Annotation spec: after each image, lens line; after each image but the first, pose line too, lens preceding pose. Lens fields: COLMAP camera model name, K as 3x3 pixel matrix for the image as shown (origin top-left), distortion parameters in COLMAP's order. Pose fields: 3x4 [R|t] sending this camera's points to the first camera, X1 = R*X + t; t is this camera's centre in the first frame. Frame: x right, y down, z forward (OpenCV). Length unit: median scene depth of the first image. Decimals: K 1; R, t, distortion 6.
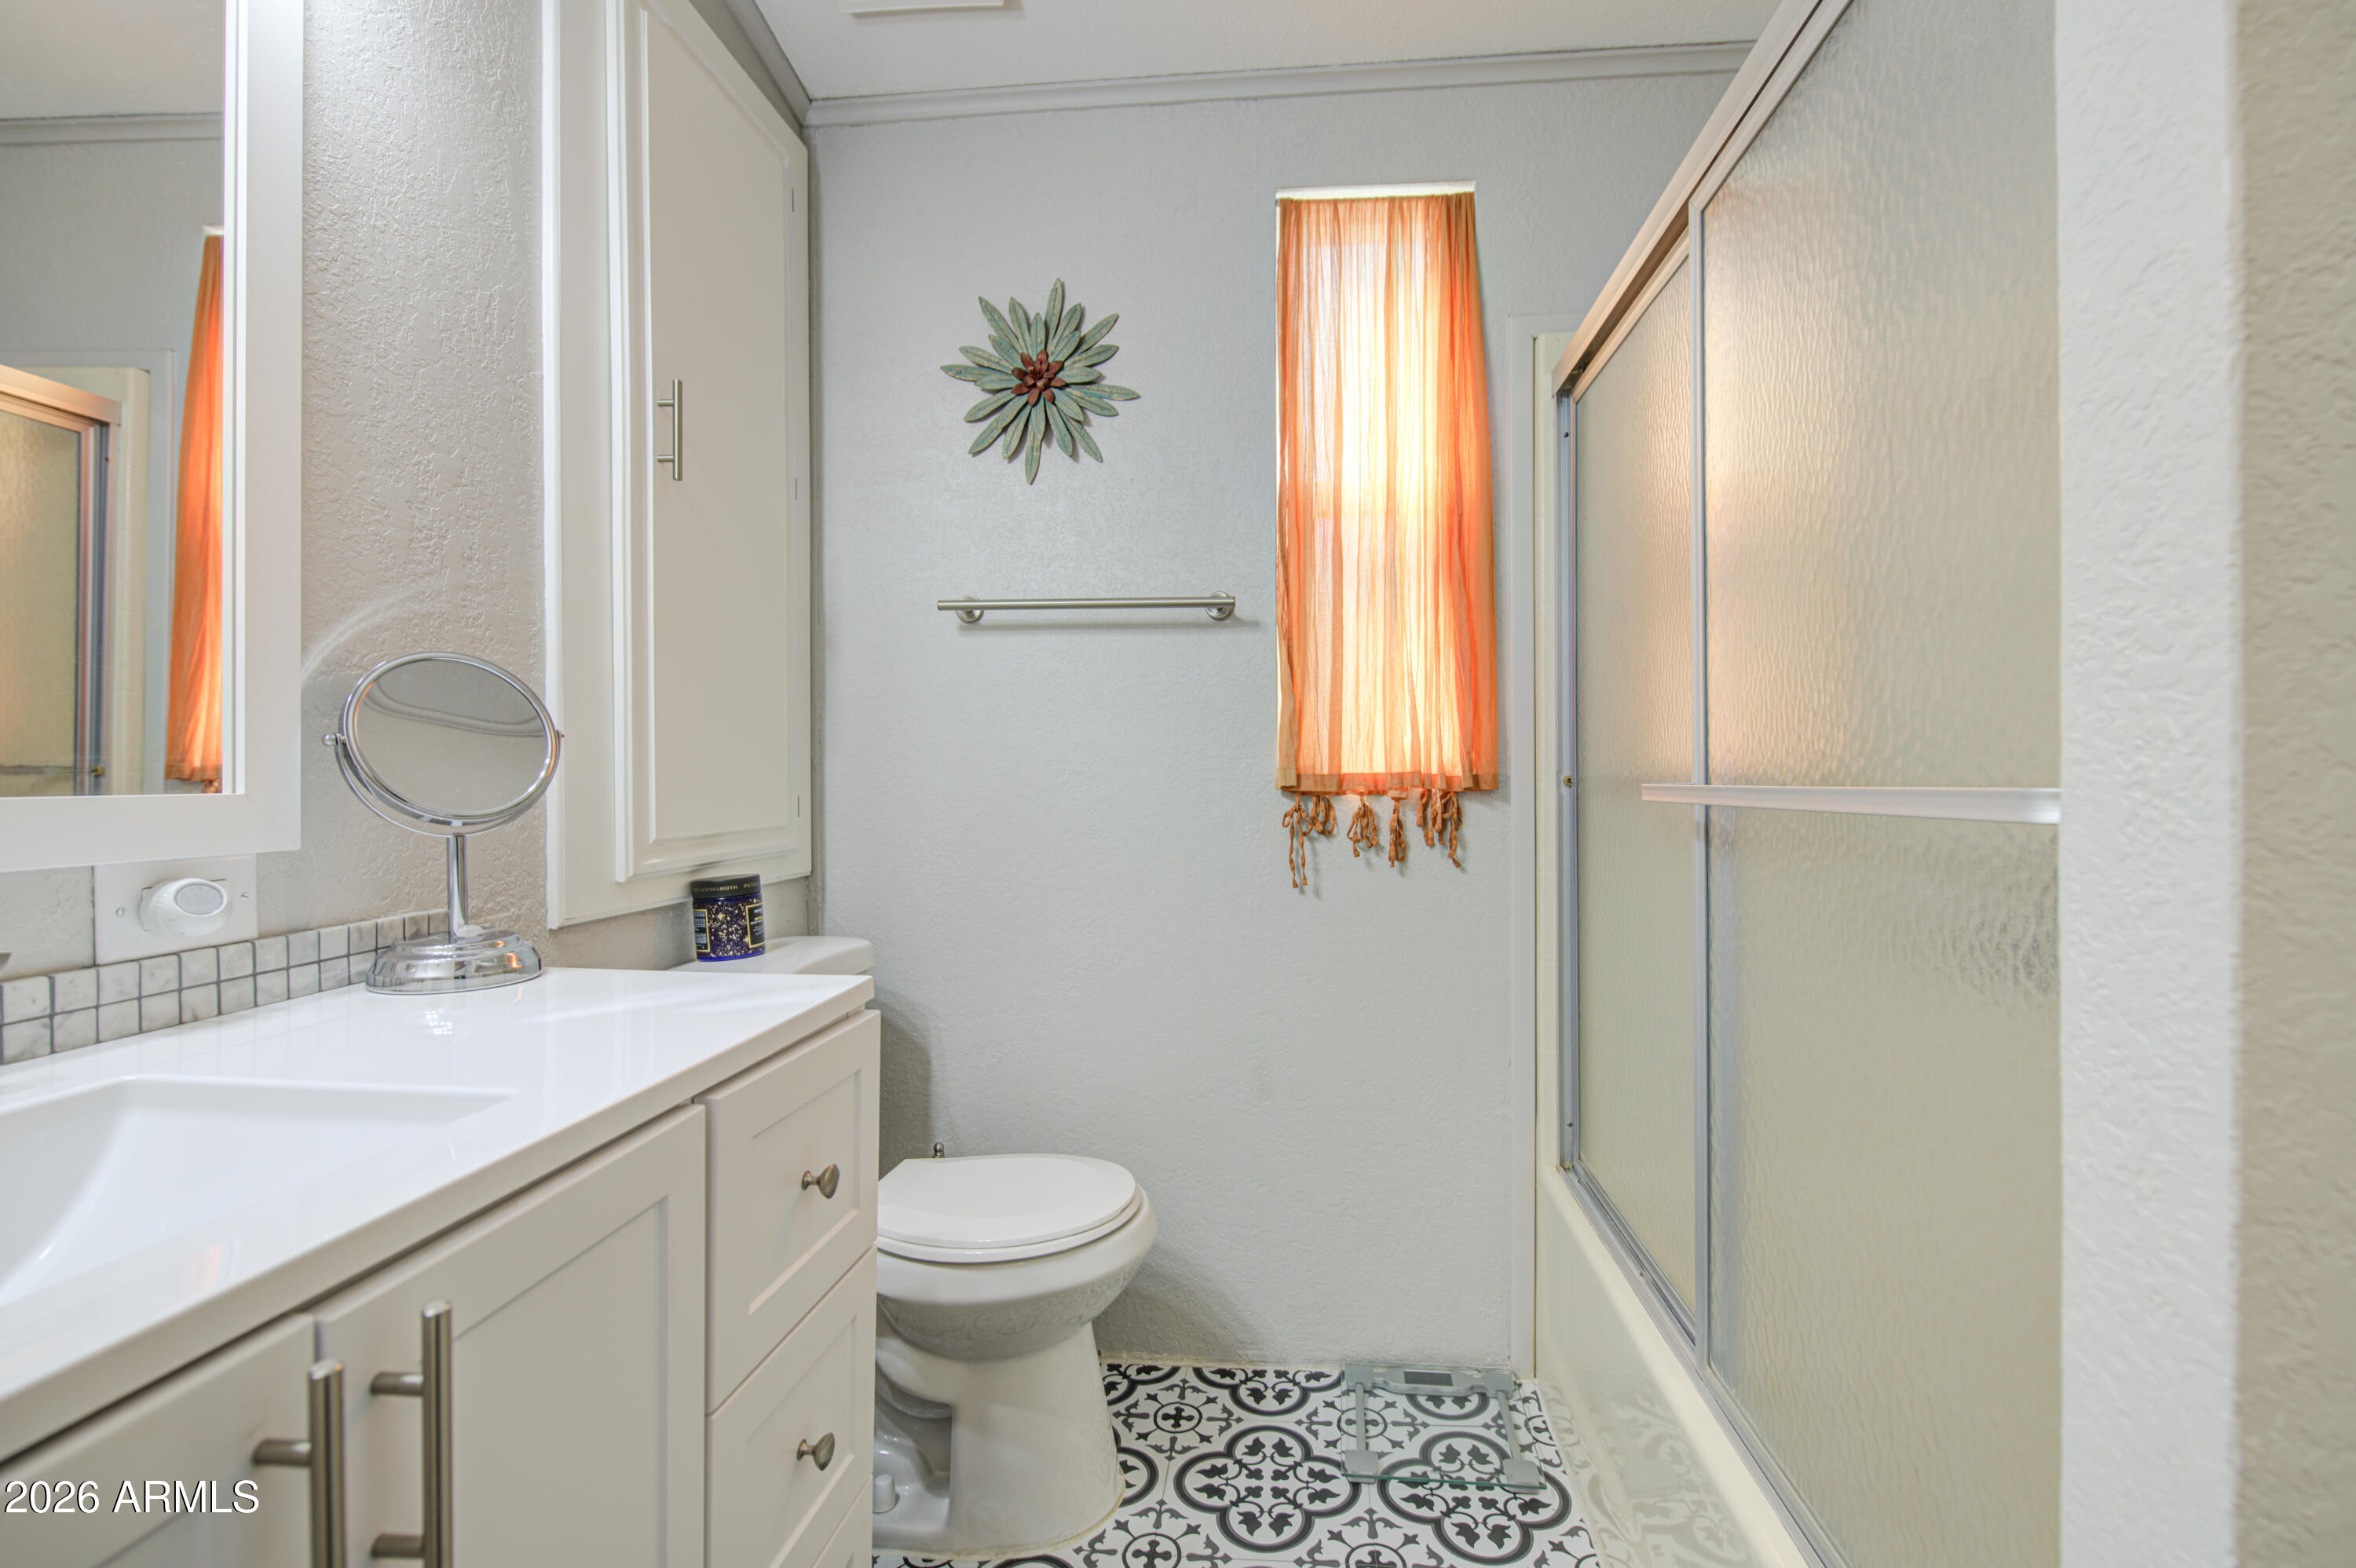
lens RADIAL K [[1038.7, 0, 1178.0], [0, 1038.7, 784.0], [0, 0, 1]] dist [-0.001834, -0.001052]
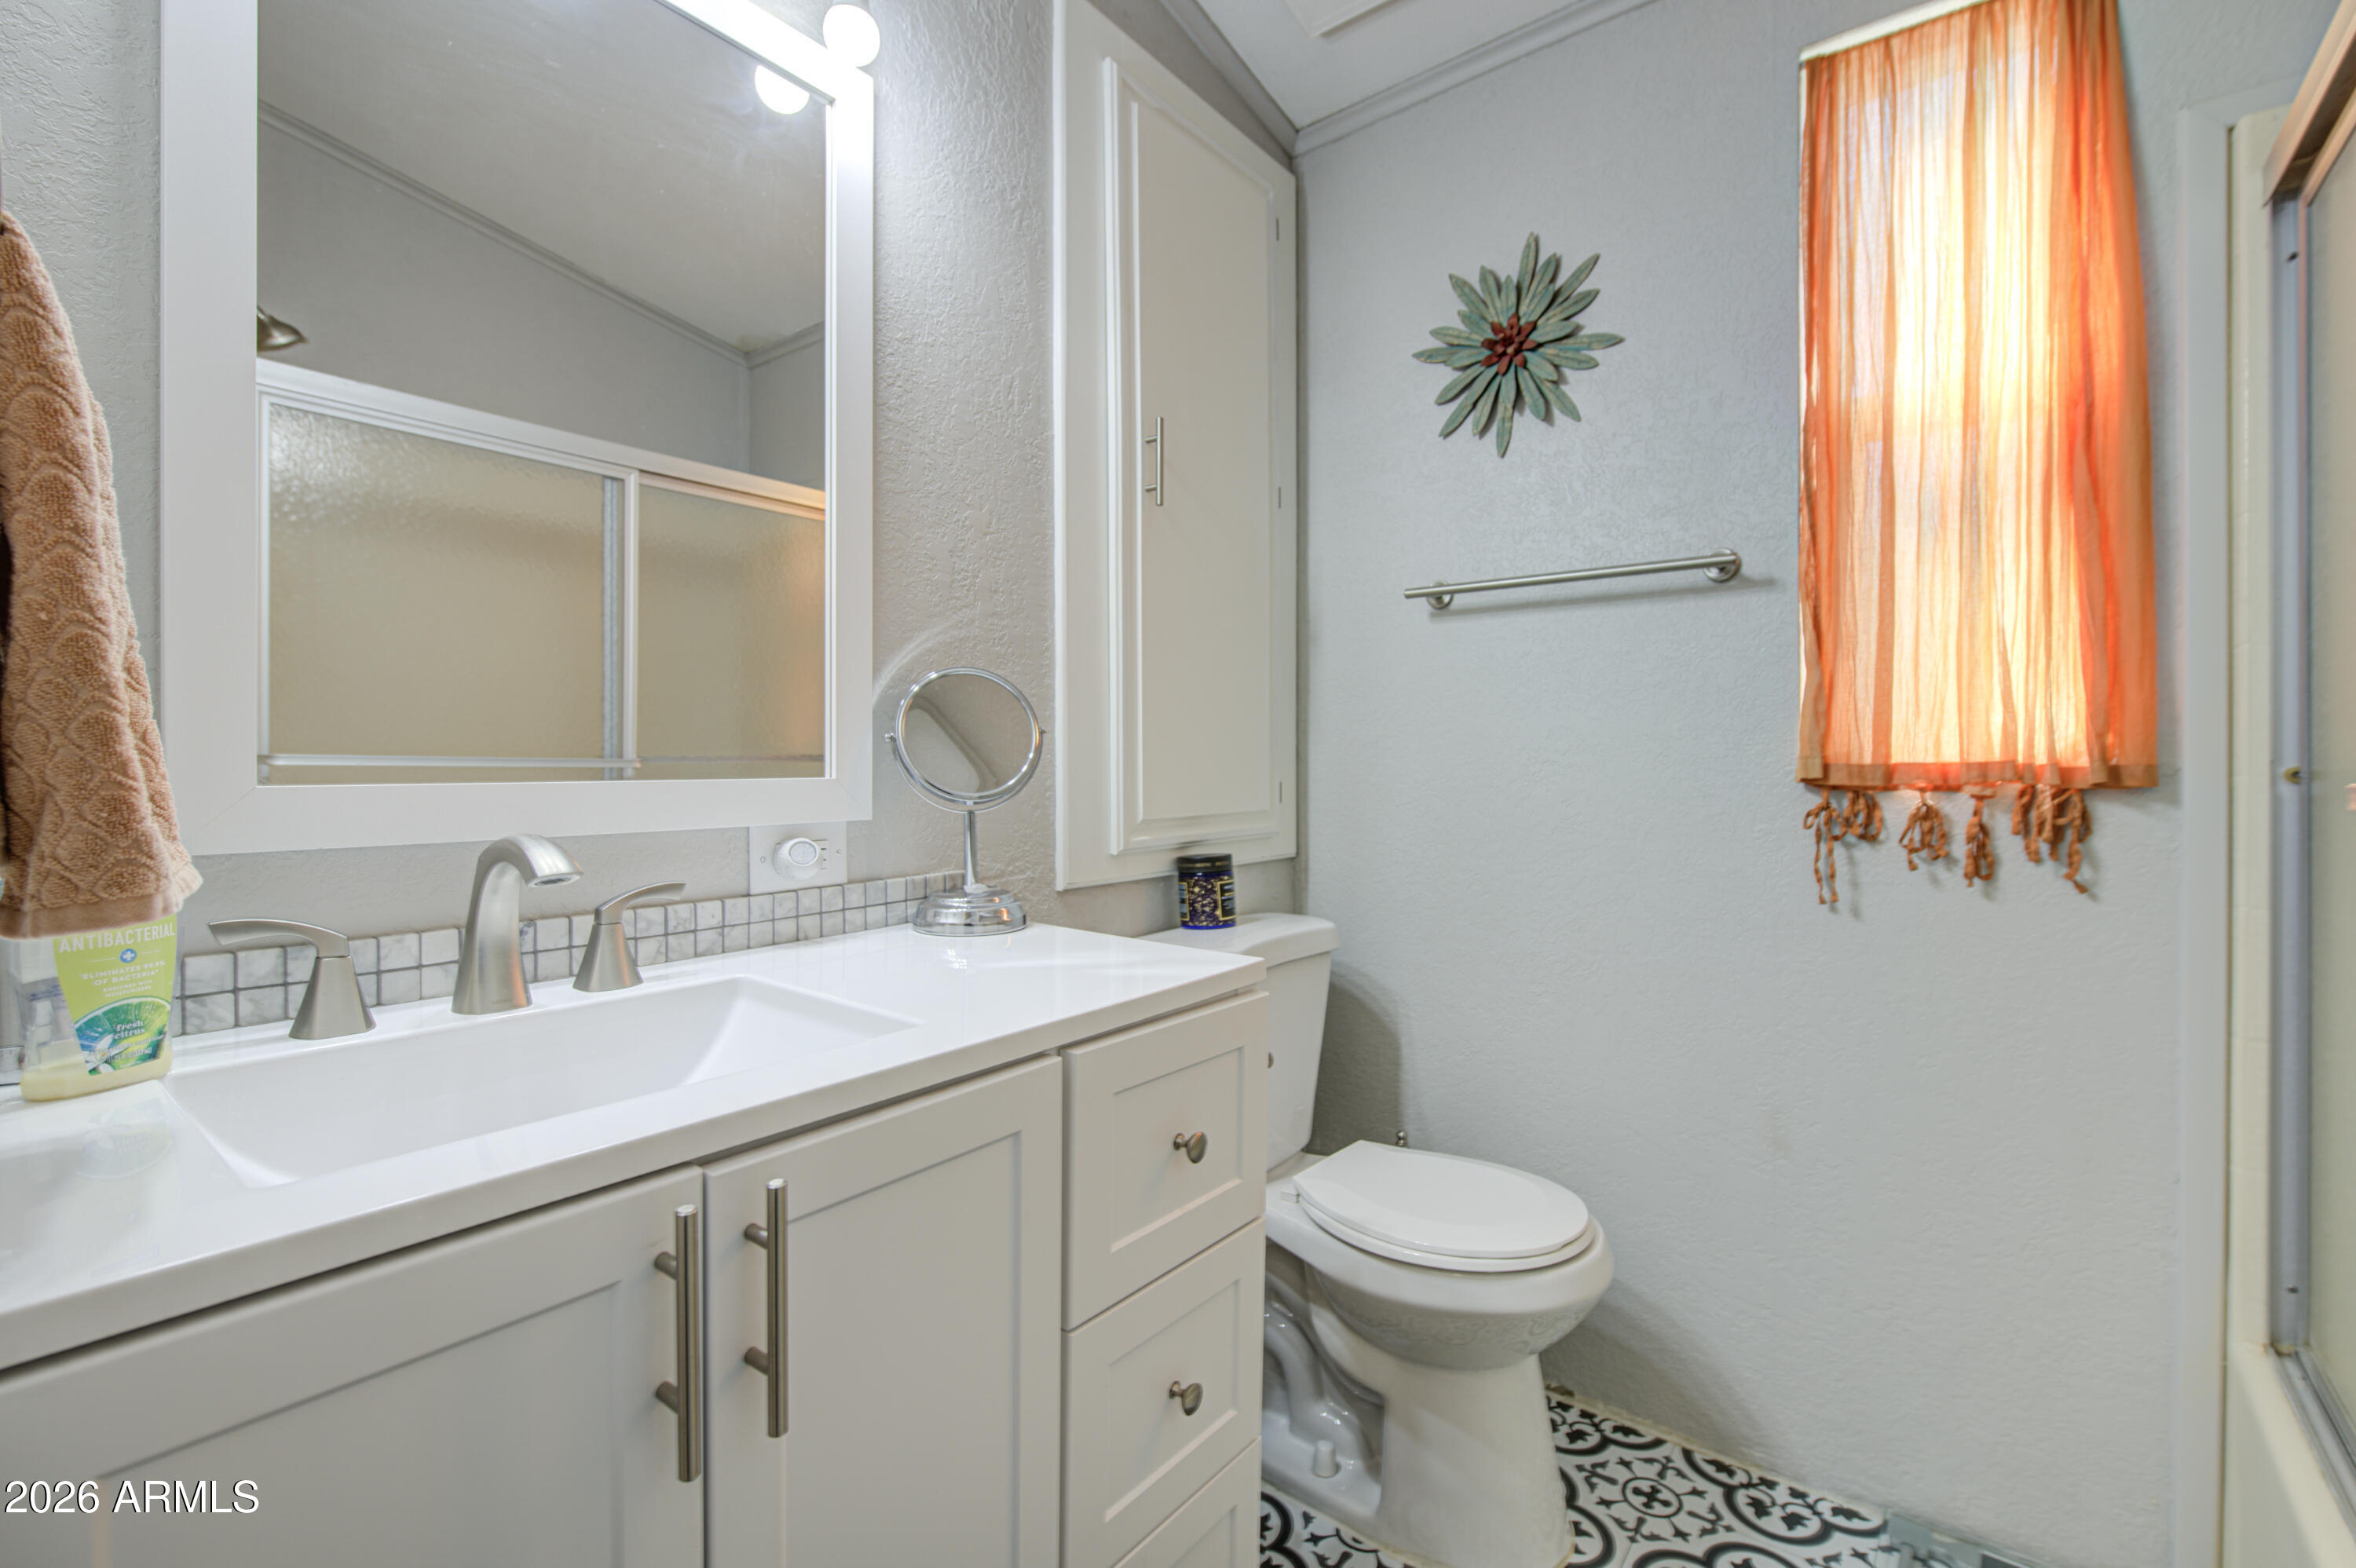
lens RADIAL K [[1007.5, 0, 1177.6], [0, 1007.5, 771.1], [0, 0, 1]] dist [-0.000747, -0.002926]
pose [[0.840910, 0.006646, -0.541134, 0.117967], [-0.005408, 0.999978, 0.003879, -0.004257], [0.541148, -0.000335, 0.840927, 0.068977]]
